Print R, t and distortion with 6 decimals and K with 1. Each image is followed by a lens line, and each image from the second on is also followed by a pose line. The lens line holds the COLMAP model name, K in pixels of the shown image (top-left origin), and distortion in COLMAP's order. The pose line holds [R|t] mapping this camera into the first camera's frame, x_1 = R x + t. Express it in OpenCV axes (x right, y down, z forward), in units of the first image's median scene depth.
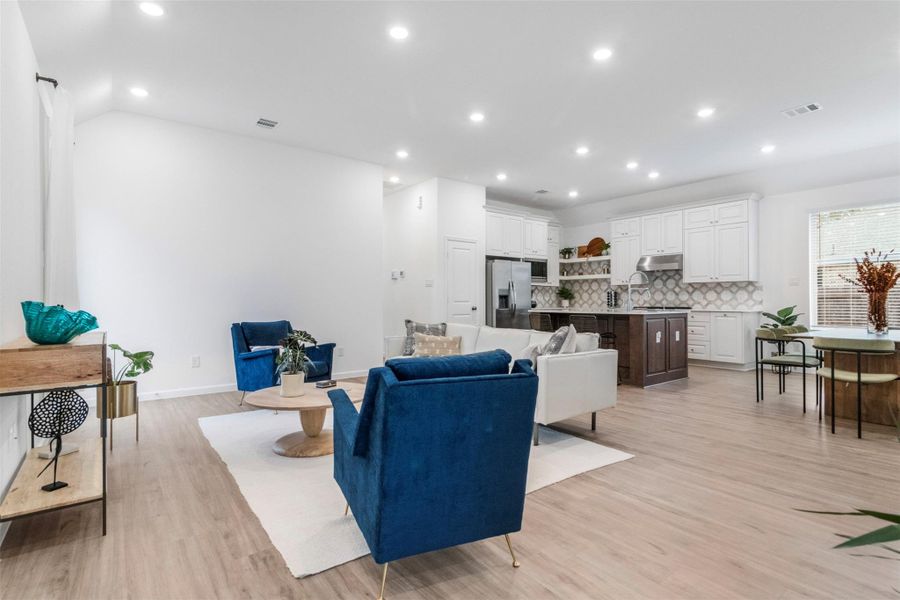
lens RADIAL K [[441.2, 0, 451.6], [0, 441.2, 295.6], [0, 0, 1]] dist [0.004261, 0.000698]
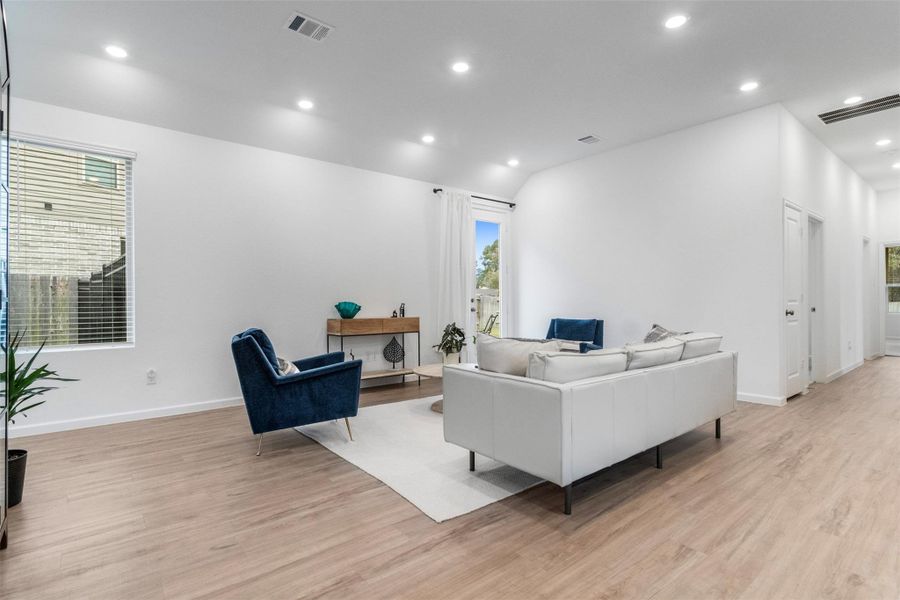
lens RADIAL K [[441.2, 0, 443.4], [0, 441.2, 297.5], [0, 0, 1]] dist [0.004261, 0.000698]
pose [[0.039820, 0.001042, -0.999206, 1.392294], [0.018106, 0.999835, 0.001764, 0.003594], [0.999043, -0.018162, 0.039795, 1.223753]]
